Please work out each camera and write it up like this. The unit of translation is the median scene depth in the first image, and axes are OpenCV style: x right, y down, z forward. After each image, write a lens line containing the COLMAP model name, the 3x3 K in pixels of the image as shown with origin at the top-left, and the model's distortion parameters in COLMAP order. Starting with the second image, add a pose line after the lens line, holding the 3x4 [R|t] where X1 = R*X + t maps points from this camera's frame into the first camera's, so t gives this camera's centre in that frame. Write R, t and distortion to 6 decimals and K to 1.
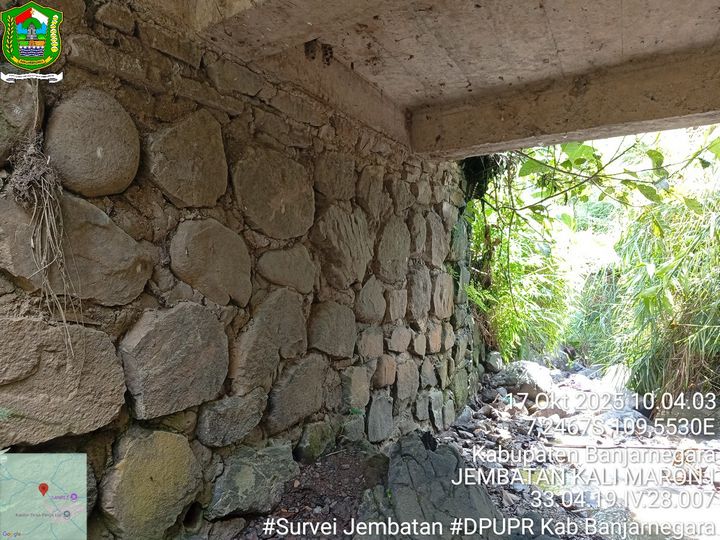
lens RADIAL K [[552.5, 0, 358.3], [0, 552.5, 270.7], [0, 0, 1]] dist [0.100763, -0.211943]
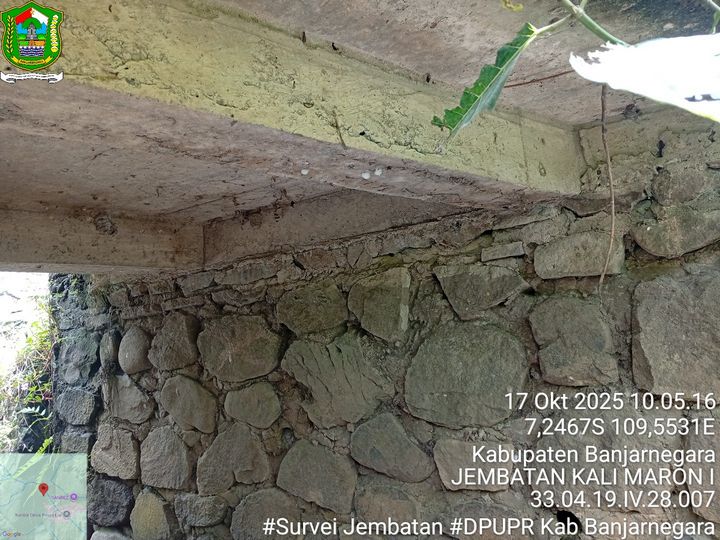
lens RADIAL K [[552.5, 0, 358.3], [0, 552.5, 270.7], [0, 0, 1]] dist [0.100763, -0.211943]
pose [[-0.139399, -0.157259, -0.977669, 0.658626], [0.042084, 0.985476, -0.164515, -0.050992], [0.989342, -0.064078, -0.130757, 0.865747]]
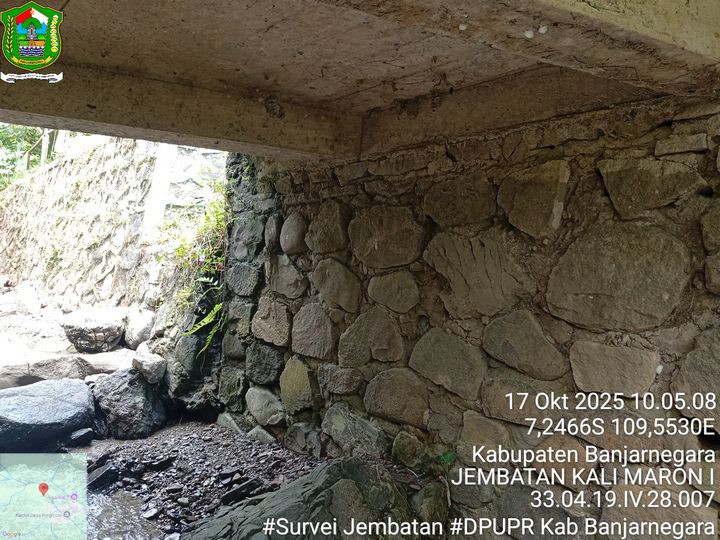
lens RADIAL K [[552.5, 0, 358.3], [0, 552.5, 270.7], [0, 0, 1]] dist [0.100763, -0.211943]
pose [[-0.390890, -0.059974, -0.918481, 0.656899], [-0.084136, 0.996026, -0.029230, -0.004279], [0.916584, 0.065851, -0.394382, 0.876717]]
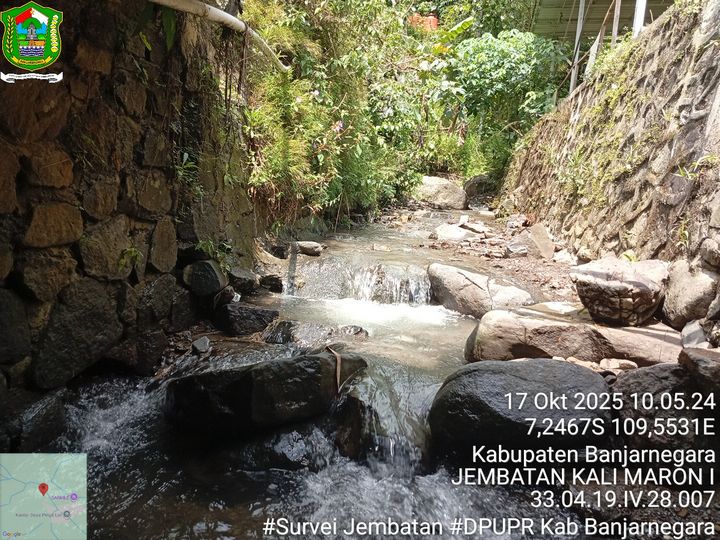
lens RADIAL K [[552.5, 0, 358.3], [0, 552.5, 270.7], [0, 0, 1]] dist [0.100763, -0.211943]
pose [[-0.951864, -0.052402, -0.302008, 0.363850], [-0.102969, 0.982687, 0.154028, 0.018906], [0.288708, 0.177711, -0.940780, 0.526660]]
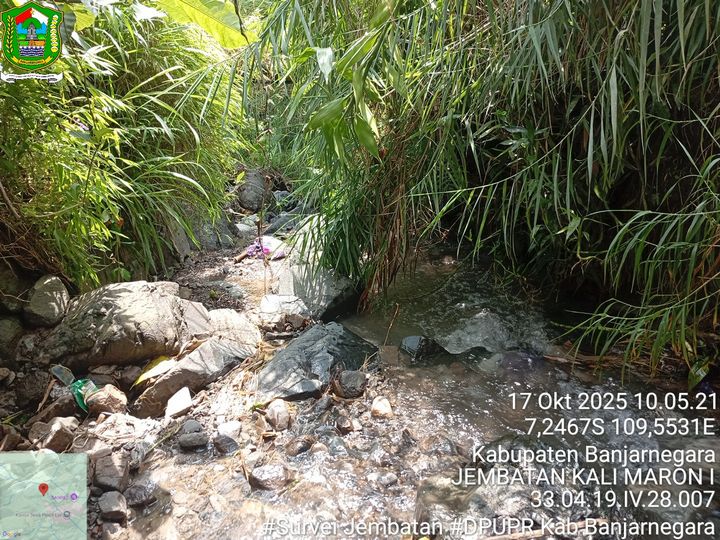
lens RADIAL K [[552.5, 0, 358.3], [0, 552.5, 270.7], [0, 0, 1]] dist [0.100763, -0.211943]
pose [[0.880512, -0.227872, 0.415661, 0.428358], [0.087831, 0.940120, 0.329333, 0.017396], [-0.465816, -0.253474, 0.847801, 0.750768]]
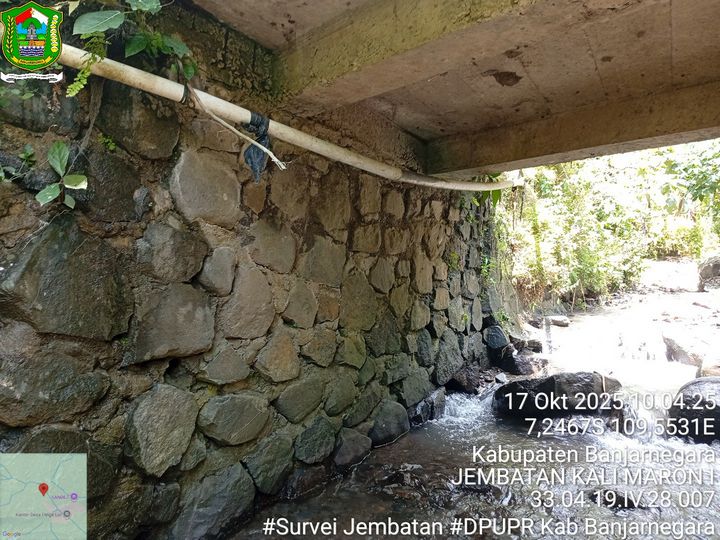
lens RADIAL K [[552.5, 0, 358.3], [0, 552.5, 270.7], [0, 0, 1]] dist [0.100763, -0.211943]
pose [[-0.996555, -0.036730, 0.074356, 0.610071], [-0.036334, 0.999317, 0.006673, 0.036195], [-0.074550, 0.003948, -0.997209, 1.098262]]
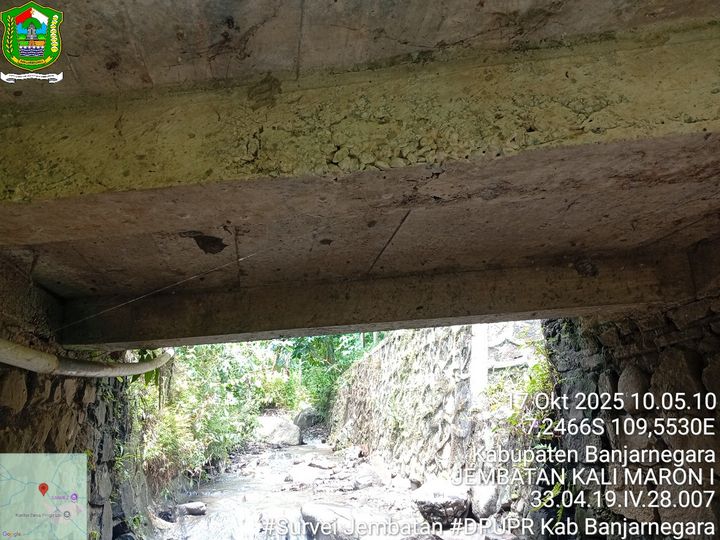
lens RADIAL K [[552.5, 0, 358.3], [0, 552.5, 270.7], [0, 0, 1]] dist [0.100763, -0.211943]
pose [[-0.819712, -0.138998, -0.555654, 0.680097], [0.014314, 0.964833, -0.262472, -0.044043], [0.572597, -0.223105, -0.788896, 0.871193]]
